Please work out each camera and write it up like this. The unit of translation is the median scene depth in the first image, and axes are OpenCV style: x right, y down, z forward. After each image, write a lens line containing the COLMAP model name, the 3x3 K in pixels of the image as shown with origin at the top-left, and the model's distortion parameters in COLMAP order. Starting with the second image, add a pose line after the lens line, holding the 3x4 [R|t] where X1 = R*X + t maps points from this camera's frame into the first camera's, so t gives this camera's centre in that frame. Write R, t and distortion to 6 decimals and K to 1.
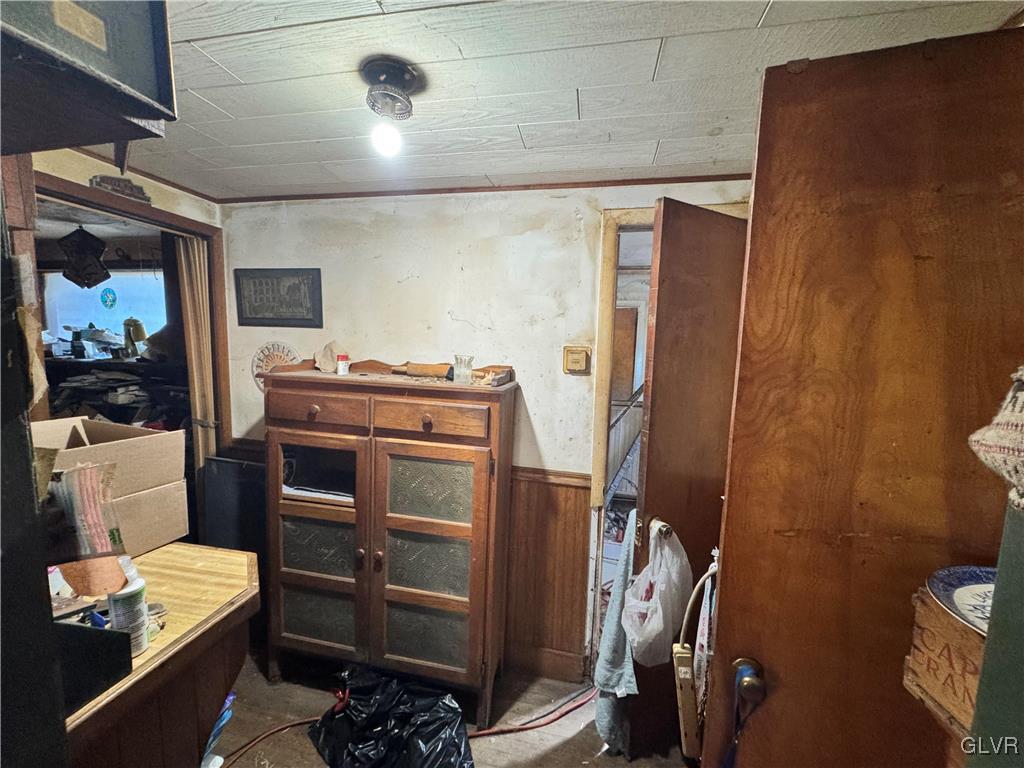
lens RADIAL K [[404.4, 0, 509.9], [0, 404.4, 385.7], [0, 0, 1]] dist [-0.000153, -0.000012]
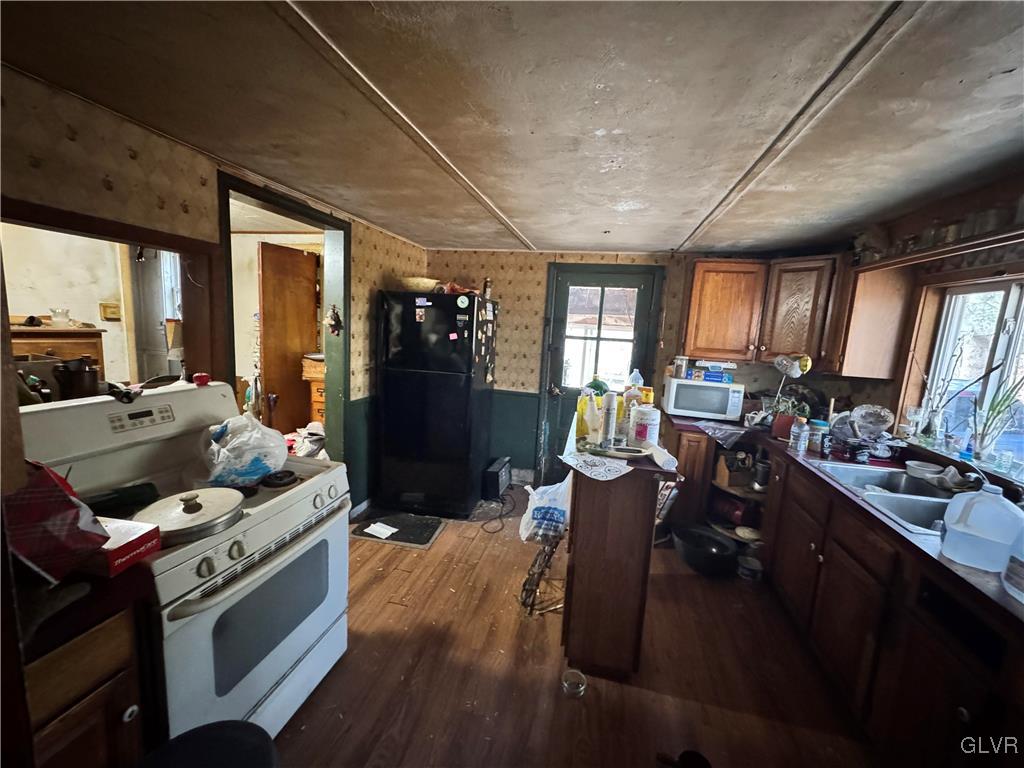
lens RADIAL K [[404.4, 0, 511.9], [0, 404.4, 383.3], [0, 0, 1]] dist [-0.000153, -0.000012]
pose [[0.030174, -0.169629, 0.985046, -1.439834], [0.048106, 0.984599, 0.168078, 0.023438], [-0.998386, 0.042315, 0.037869, -0.661475]]
